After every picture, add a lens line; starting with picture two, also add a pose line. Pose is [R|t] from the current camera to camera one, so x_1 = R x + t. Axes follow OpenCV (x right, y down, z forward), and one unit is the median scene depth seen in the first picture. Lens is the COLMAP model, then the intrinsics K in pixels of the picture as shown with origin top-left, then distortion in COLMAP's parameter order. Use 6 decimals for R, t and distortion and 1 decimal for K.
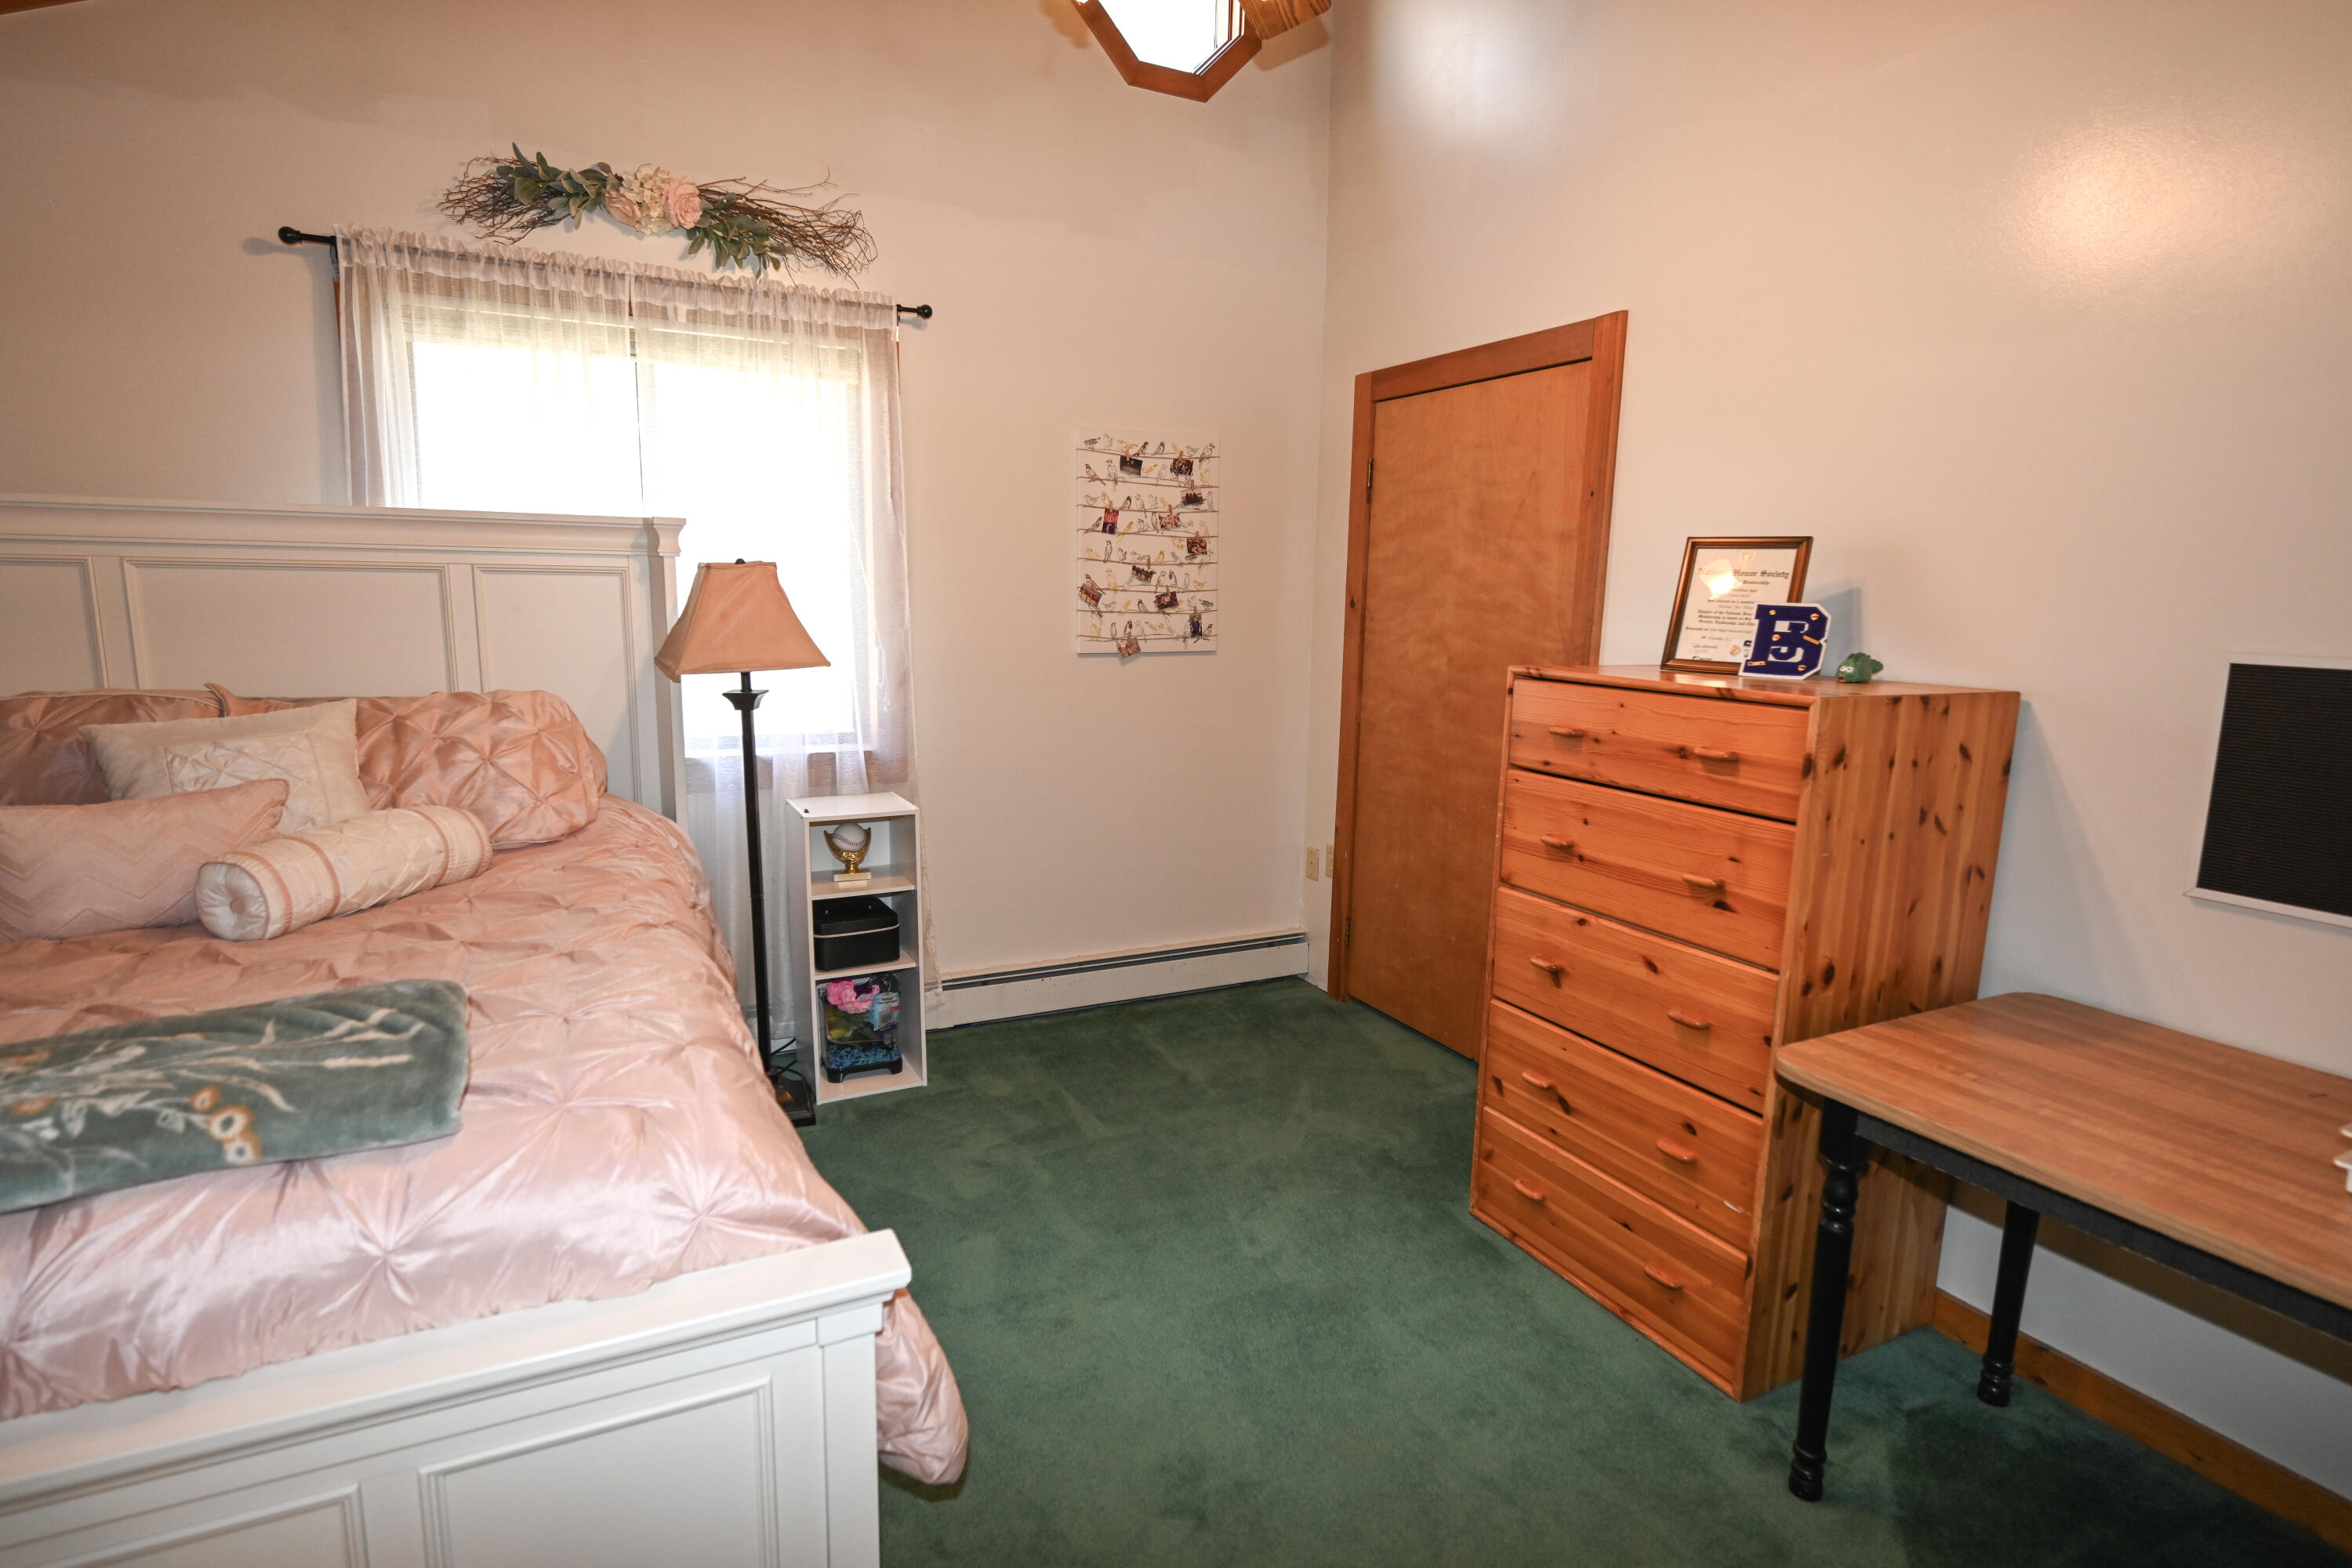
lens RADIAL K [[1210.6, 0, 1174.2], [0, 1210.6, 785.9], [0, 0, 1]] dist [-0.000283, -0.000946]
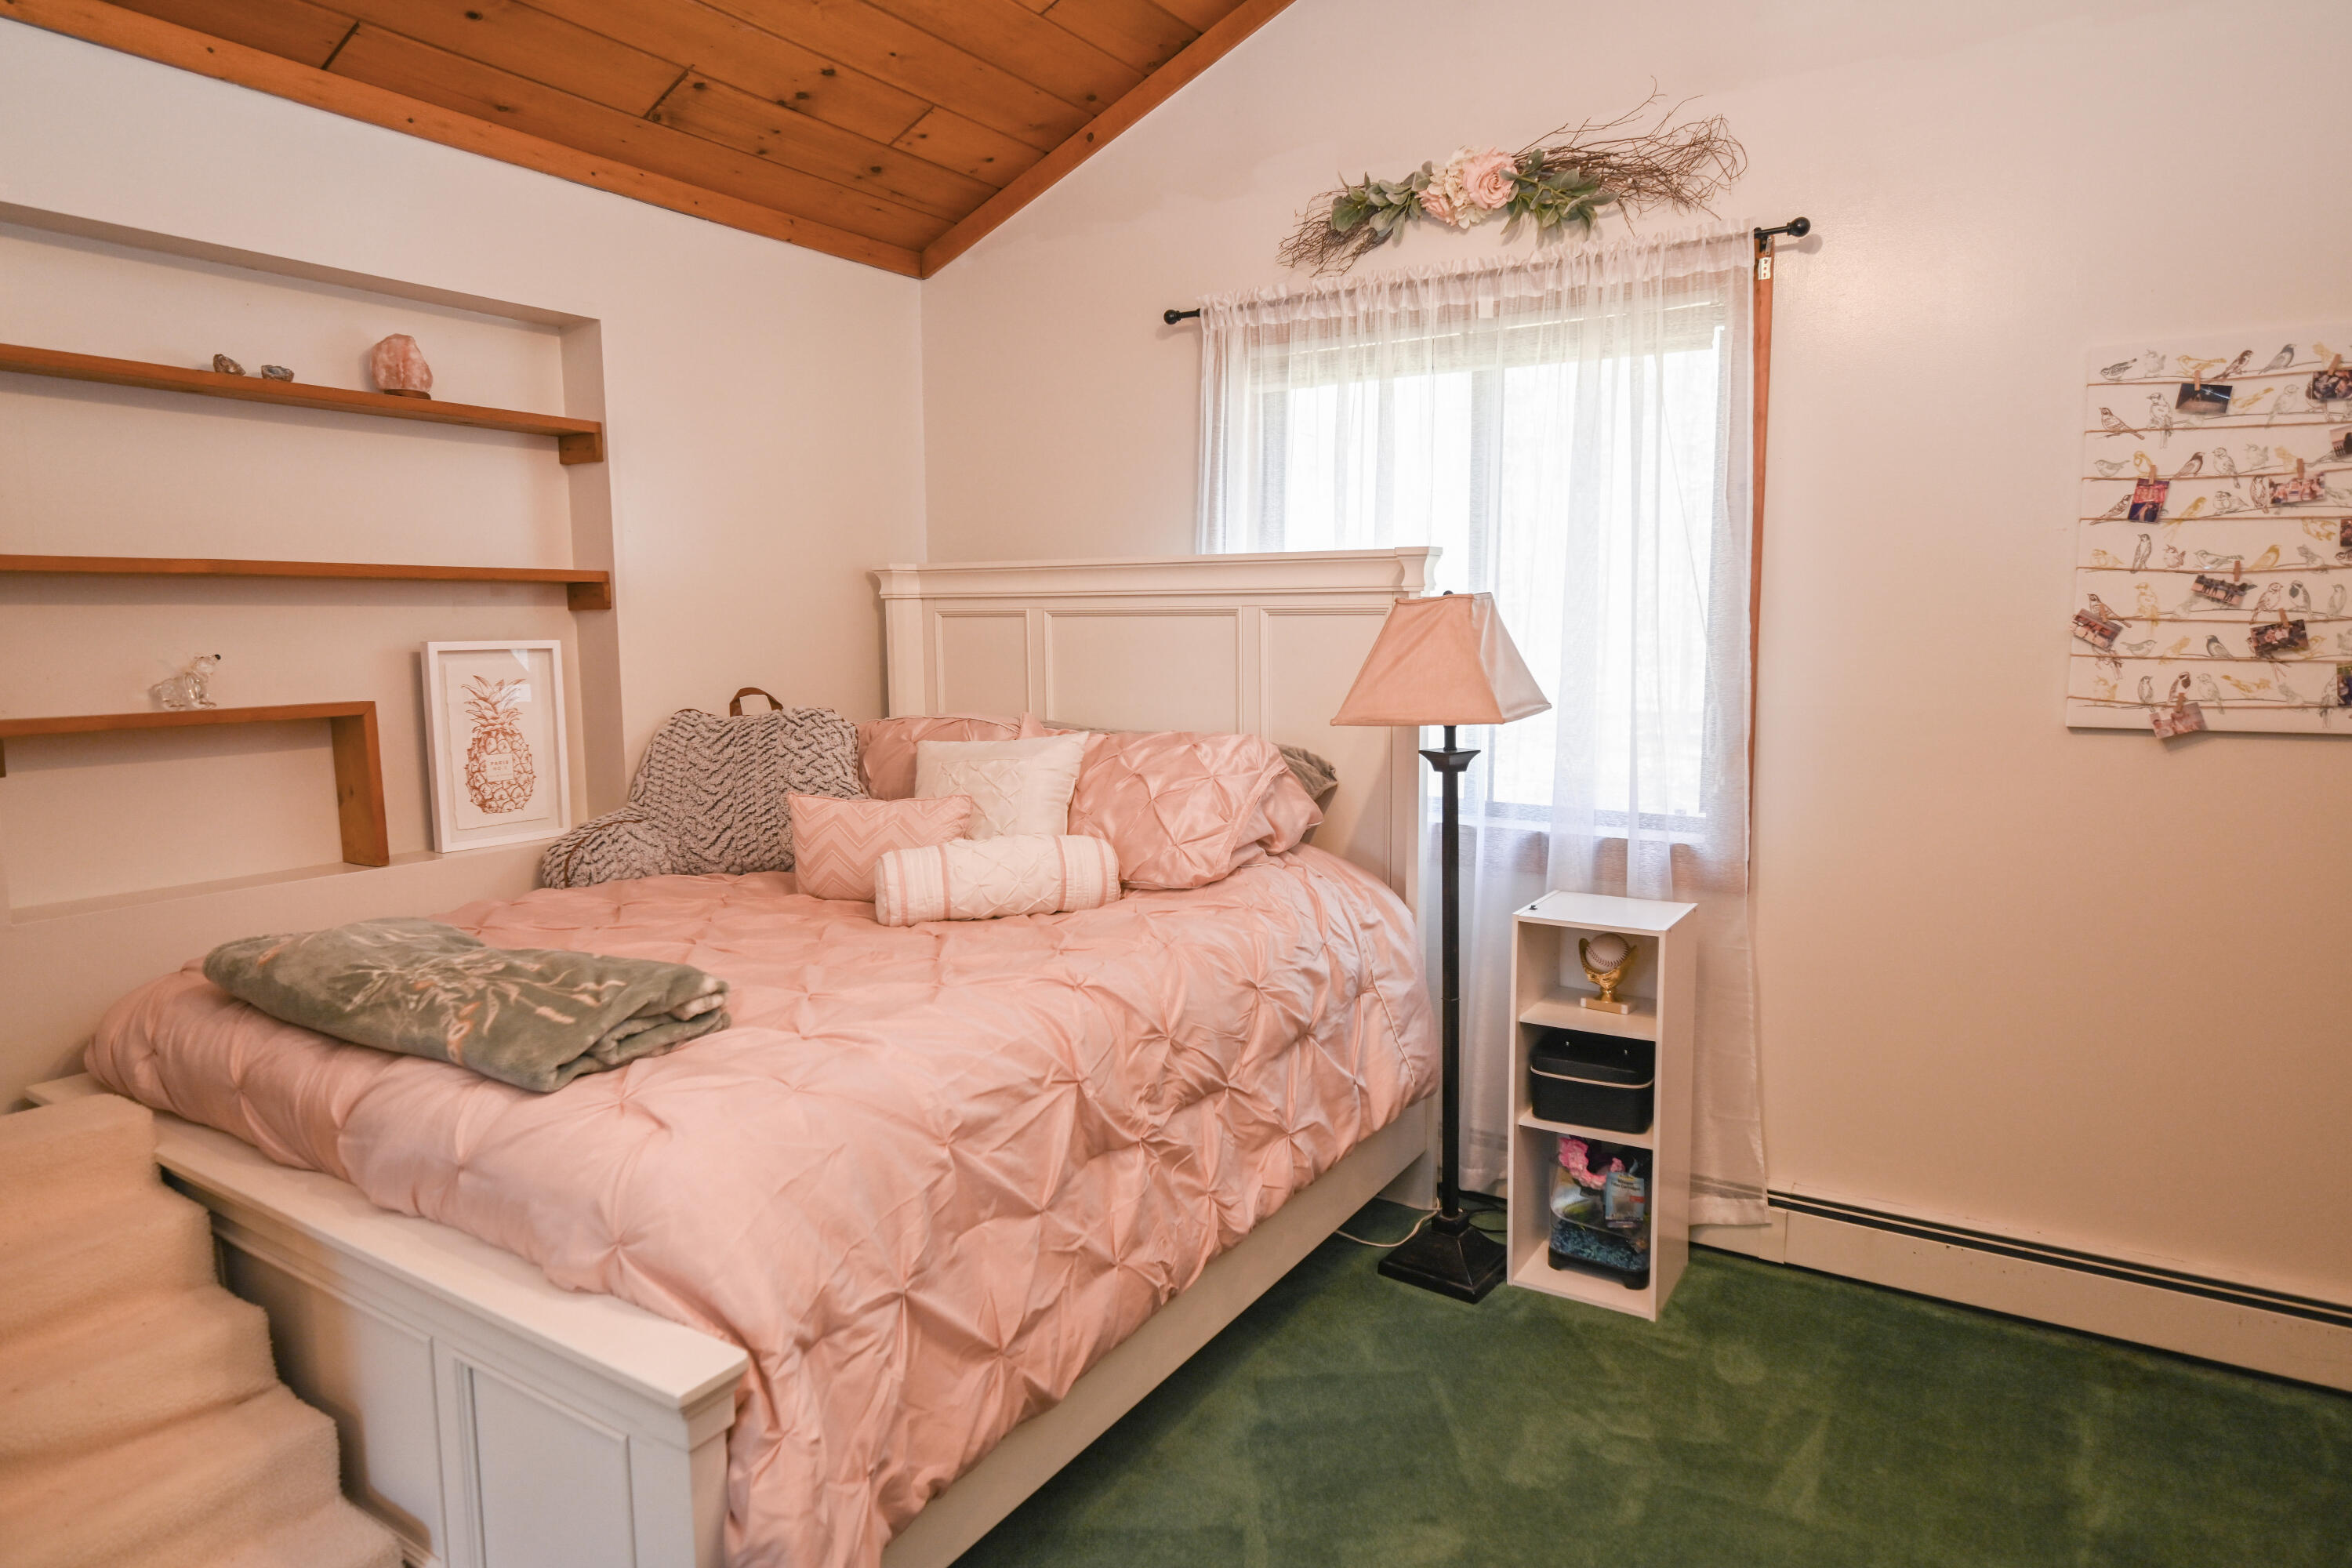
lens RADIAL K [[1369.3, 0, 1176.2], [0, 1369.3, 784.5], [0, 0, 1]] dist [0.000268, -0.001519]
pose [[0.510585, 0.081716, -0.855935, 0.314437], [-0.129180, 0.991465, 0.017596, -0.041708], [0.850068, 0.101585, 0.516783, 0.322647]]
